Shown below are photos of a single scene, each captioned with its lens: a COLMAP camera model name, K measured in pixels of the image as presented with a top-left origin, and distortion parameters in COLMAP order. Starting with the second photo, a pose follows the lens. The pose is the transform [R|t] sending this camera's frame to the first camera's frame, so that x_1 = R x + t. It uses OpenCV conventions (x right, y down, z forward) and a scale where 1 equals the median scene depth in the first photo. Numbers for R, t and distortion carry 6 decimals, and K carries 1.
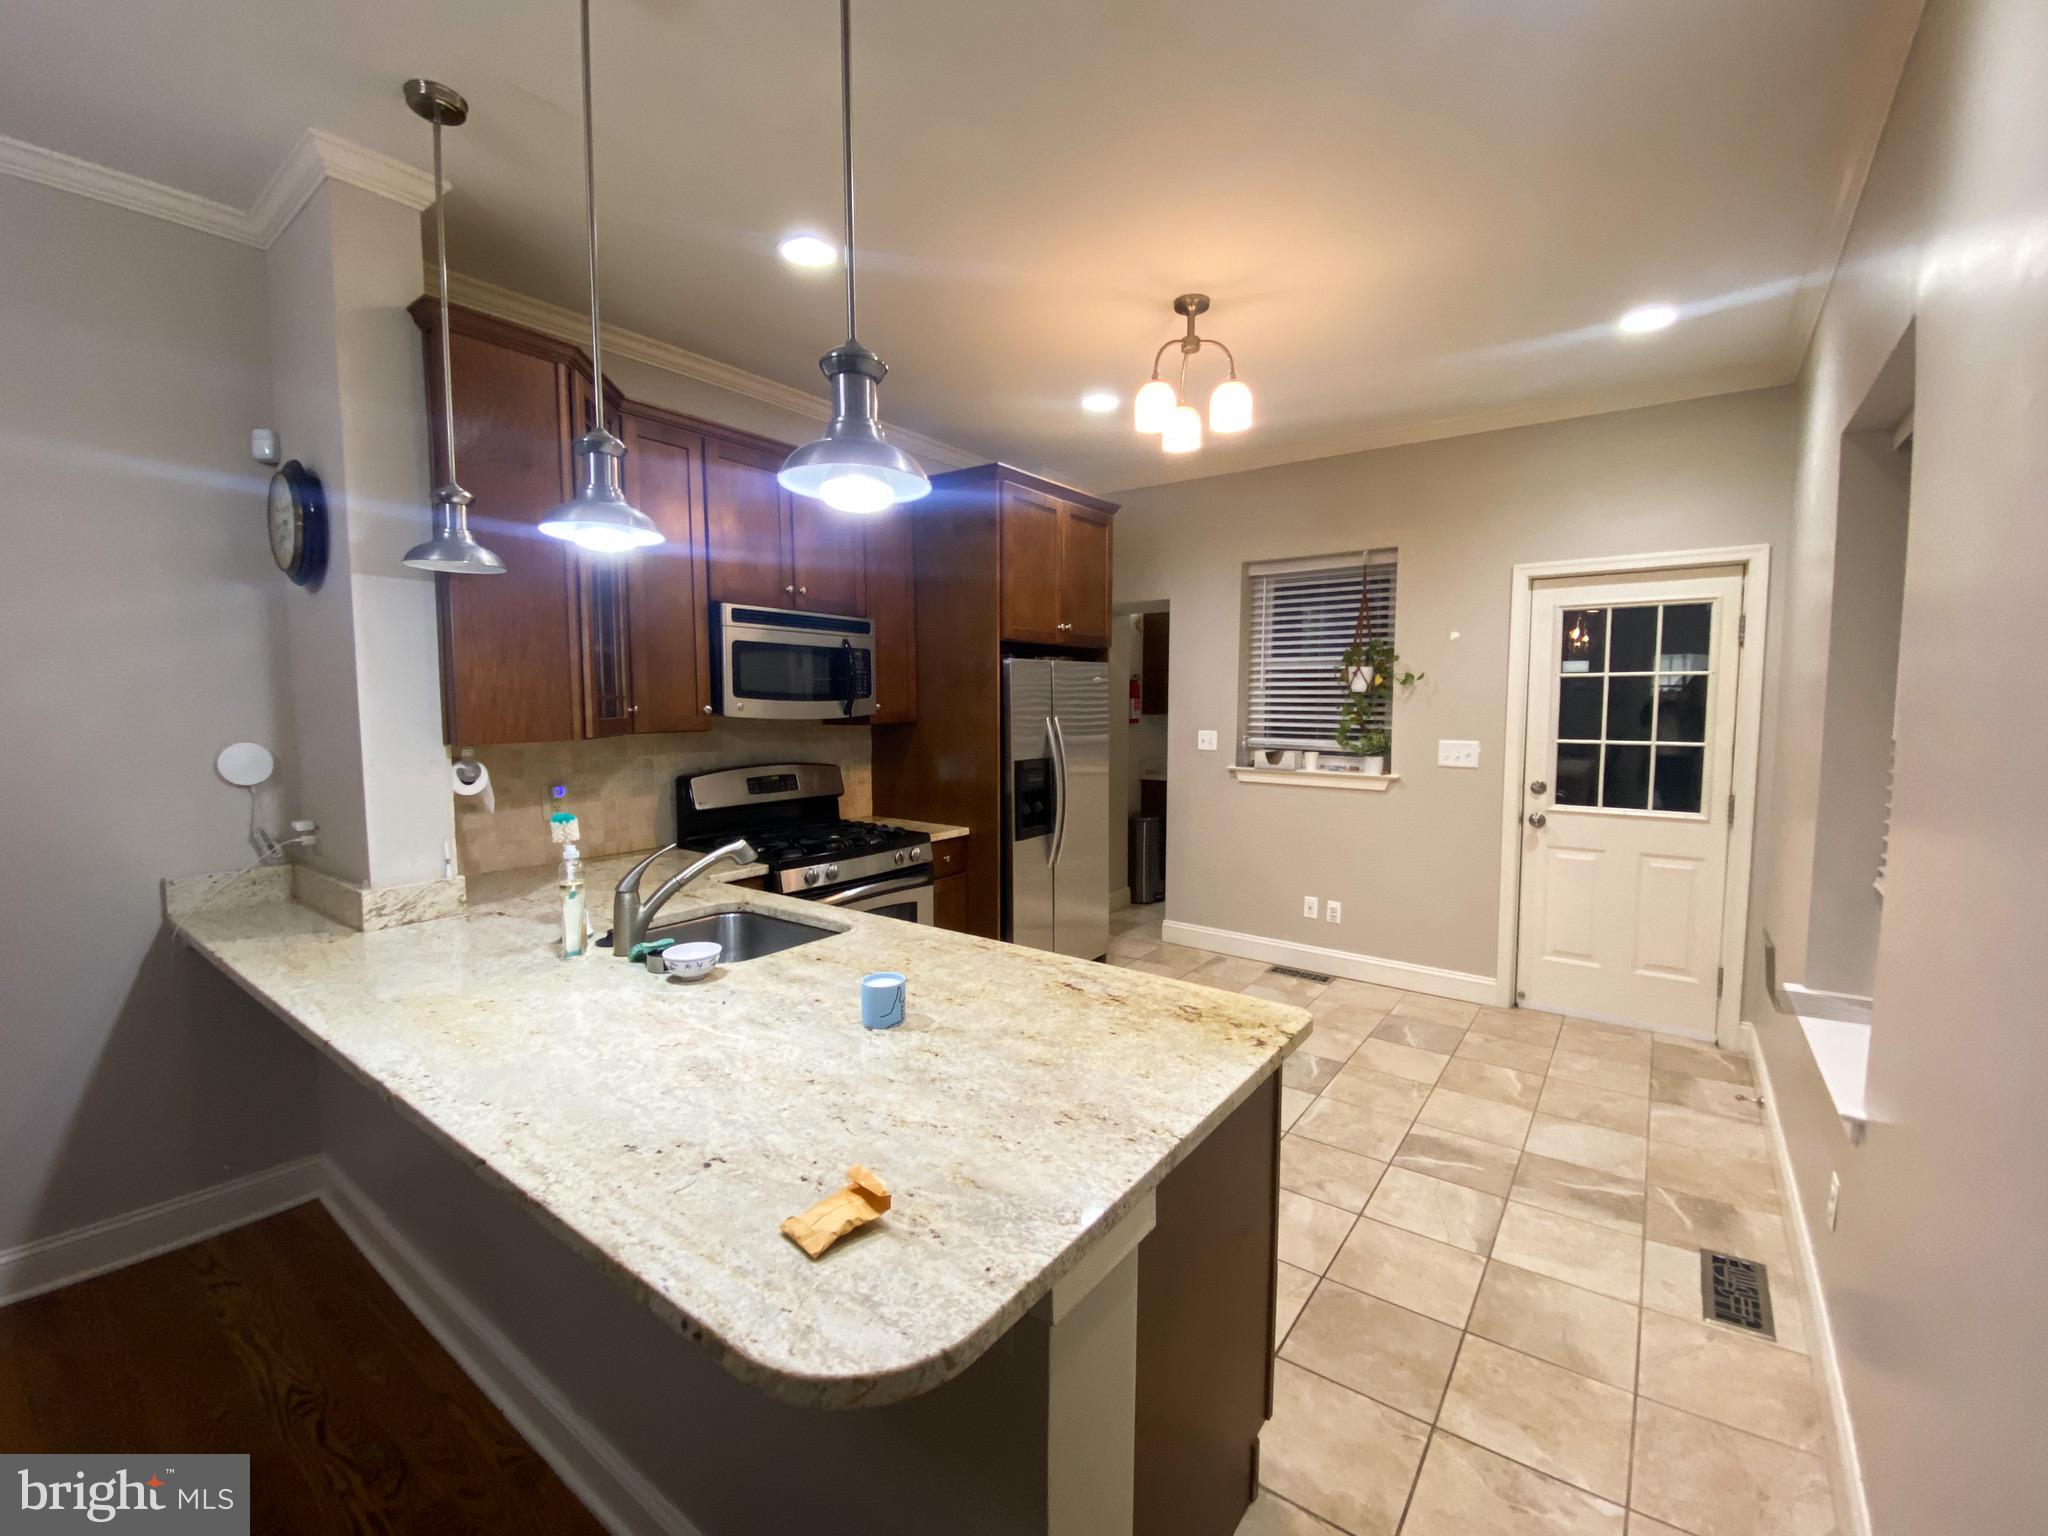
lens RADIAL K [[850.1, 0, 1023.1], [0, 850.1, 766.0], [0, 0, 1]] dist [0.000969, -0.002294]
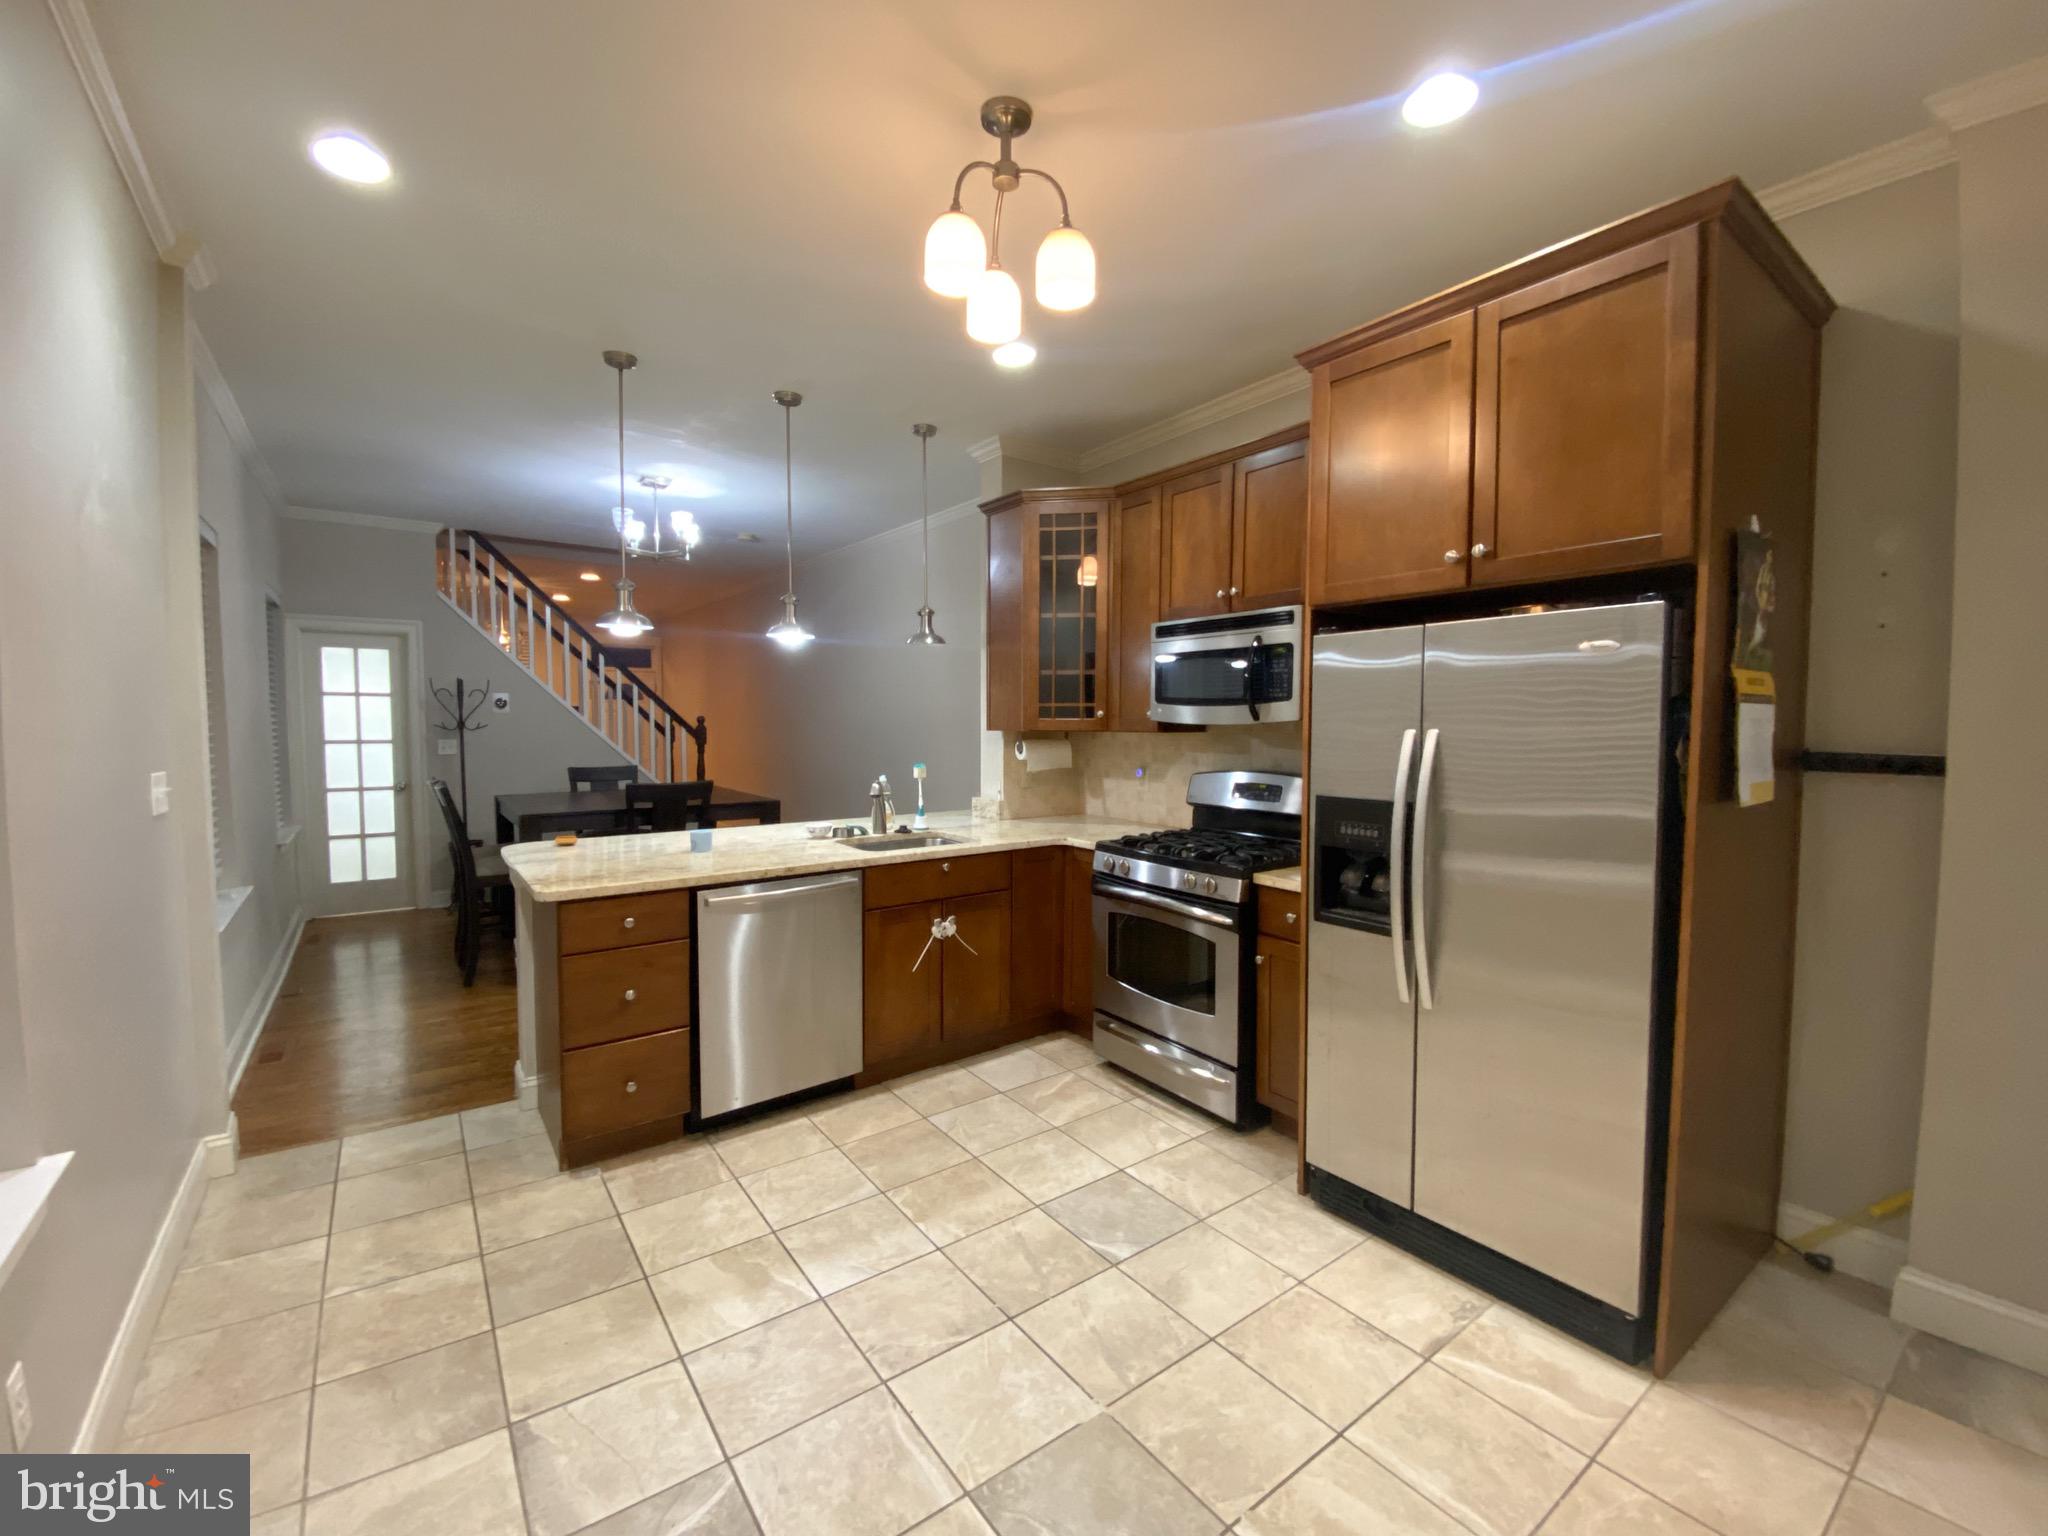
lens RADIAL K [[850.1, 0, 1023.2], [0, 850.1, 757.0], [0, 0, 1]] dist [0.000969, -0.002294]
pose [[-0.280824, 0.047883, -0.958564, 1.121515], [-0.076880, 0.994423, 0.072198, -0.107433], [0.956675, 0.093969, -0.275577, 1.596842]]
